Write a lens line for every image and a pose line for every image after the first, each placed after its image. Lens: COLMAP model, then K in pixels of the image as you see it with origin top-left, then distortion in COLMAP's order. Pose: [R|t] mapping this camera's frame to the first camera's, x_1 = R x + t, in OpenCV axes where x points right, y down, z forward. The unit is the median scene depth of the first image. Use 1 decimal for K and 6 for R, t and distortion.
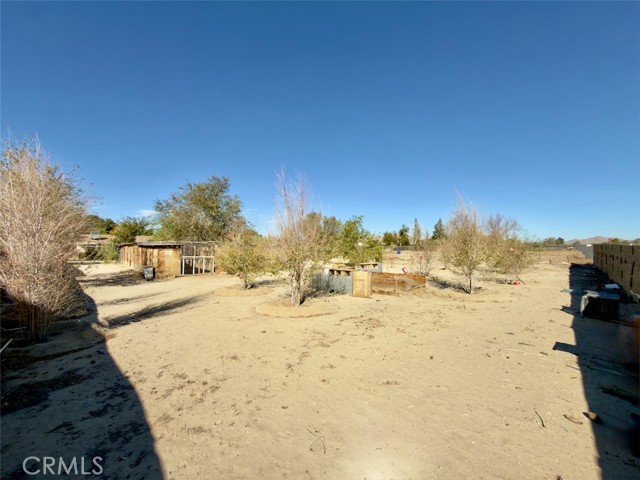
lens RADIAL K [[254.5, 0, 320.0], [0, 254.5, 241.1], [0, 0, 1]] dist [0.001583, -0.000296]
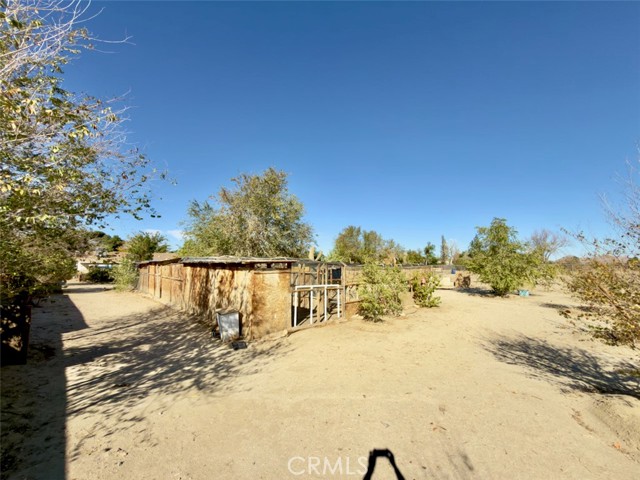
lens RADIAL K [[254.5, 0, 320.0], [0, 254.5, 240.4], [0, 0, 1]] dist [0.001583, -0.000296]
pose [[0.999963, -0.001286, -0.008522, -0.221619], [0.000621, 0.996980, -0.077653, 0.005385], [0.008596, 0.077645, 0.996944, 0.238493]]
